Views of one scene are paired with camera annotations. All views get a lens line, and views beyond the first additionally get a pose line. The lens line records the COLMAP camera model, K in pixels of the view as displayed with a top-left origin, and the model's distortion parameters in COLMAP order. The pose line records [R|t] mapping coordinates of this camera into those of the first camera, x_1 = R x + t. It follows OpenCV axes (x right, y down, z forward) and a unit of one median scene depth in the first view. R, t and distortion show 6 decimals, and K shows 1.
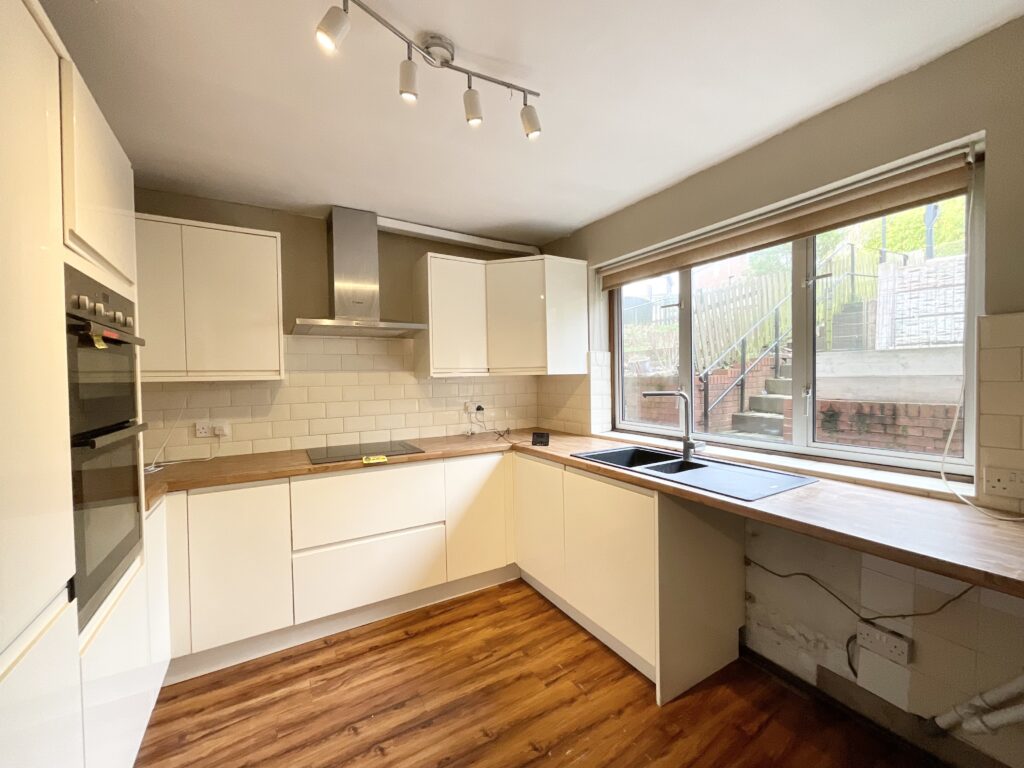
lens RADIAL K [[412.4, 0, 515.2], [0, 412.4, 388.4], [0, 0, 1]] dist [-0.001612, 0.001766]
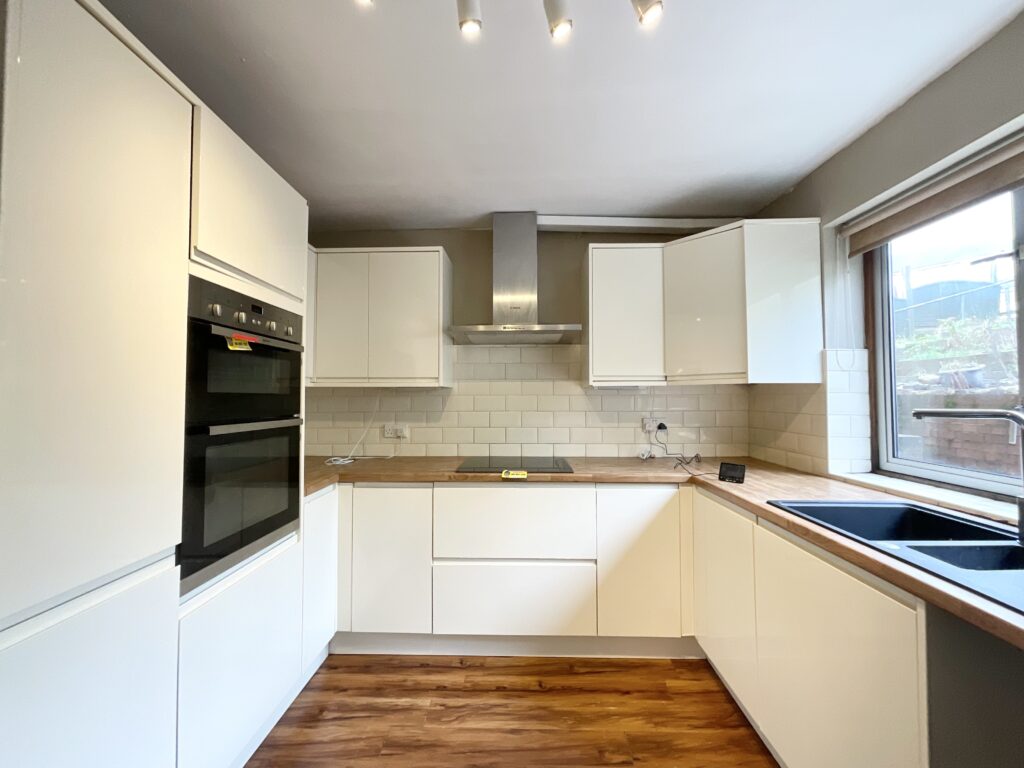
lens RADIAL K [[412.4, 0, 514.8], [0, 412.4, 388.5], [0, 0, 1]] dist [-0.001612, 0.001766]
pose [[0.848464, 0.003894, -0.529239, 0.135286], [-0.027833, 0.998918, -0.037271, 0.016239], [0.528521, 0.046353, 0.847654, 0.213854]]
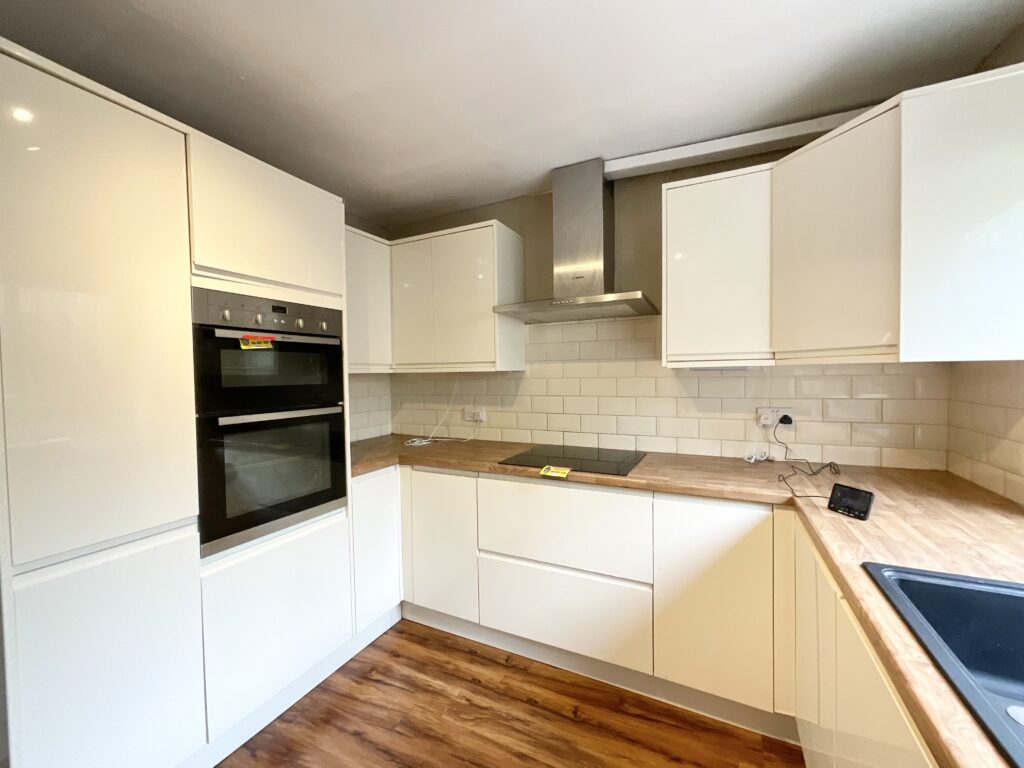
lens RADIAL K [[412.4, 0, 518.2], [0, 412.4, 387.0], [0, 0, 1]] dist [-0.001612, 0.001766]
pose [[0.546578, 0.038932, -0.836502, 0.272753], [-0.017962, 0.999234, 0.034769, -0.017621], [0.837215, -0.003979, 0.546859, 0.487288]]
